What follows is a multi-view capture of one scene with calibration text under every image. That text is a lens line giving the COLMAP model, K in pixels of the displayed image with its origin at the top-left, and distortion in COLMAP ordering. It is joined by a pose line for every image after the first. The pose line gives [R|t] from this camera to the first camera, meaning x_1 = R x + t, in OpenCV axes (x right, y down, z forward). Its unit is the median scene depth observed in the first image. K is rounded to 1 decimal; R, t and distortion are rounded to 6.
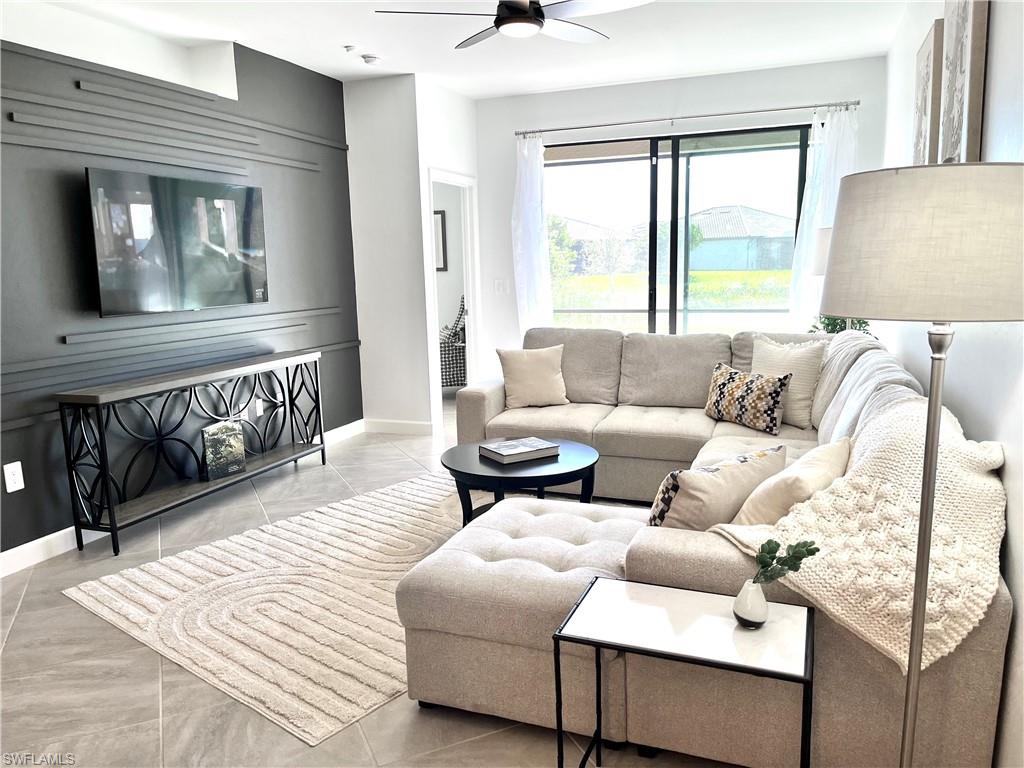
lens RADIAL K [[769.2, 0, 512.0], [0, 769.2, 384.0], [0, 0, 1]] dist [0.016311, 0.000971]
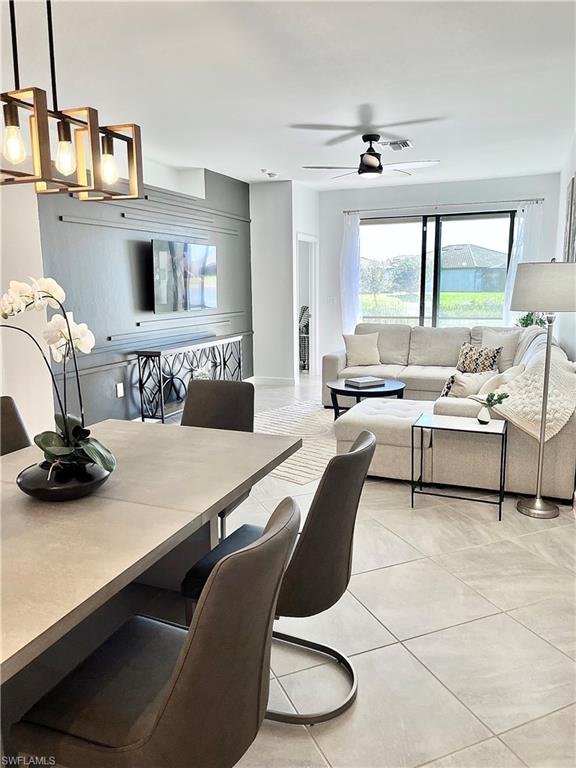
lens RADIAL K [[576.9, 0, 285.8], [0, 576.9, 371.4], [0, 0, 1]] dist [0.016311, 0.000971]
pose [[0.999759, 0.013972, -0.016940, -0.139861], [-0.014081, 0.999881, -0.006320, 0.057779], [0.016849, 0.006557, 0.999837, -0.412969]]
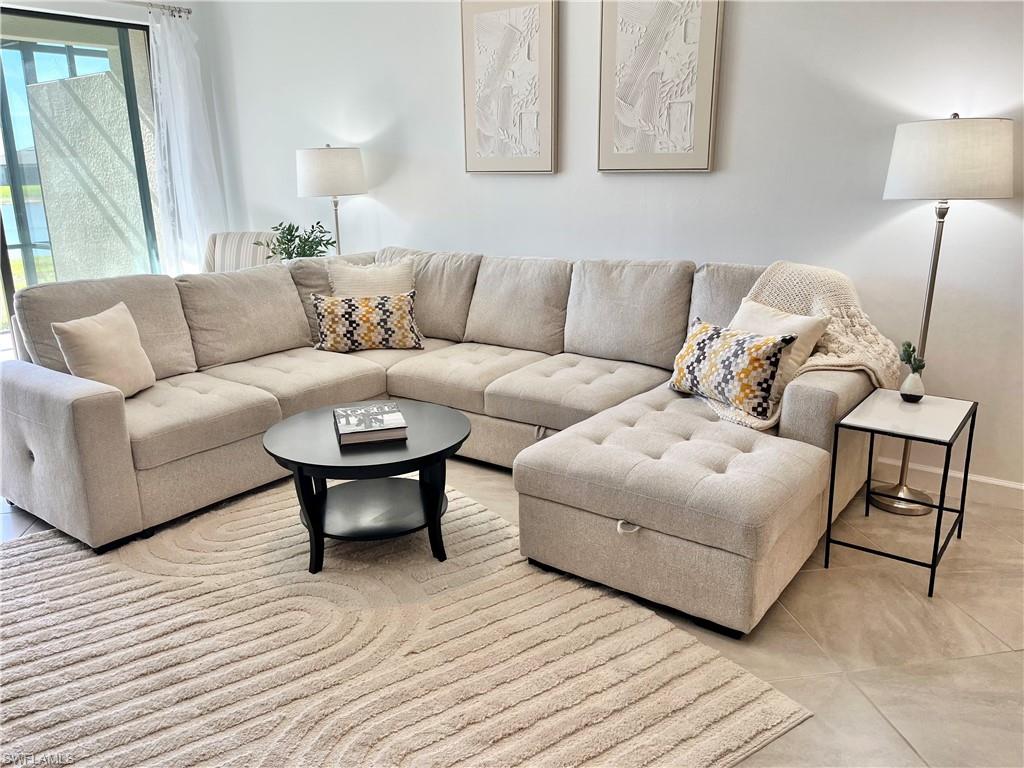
lens RADIAL K [[769.2, 0, 512.0], [0, 769.2, 384.0], [0, 0, 1]] dist [0.016311, 0.000971]
pose [[0.263413, -0.232740, 0.936187, -0.534263], [0.160022, 0.967557, 0.195514, -0.063014], [-0.951318, 0.098310, 0.292111, 0.502687]]
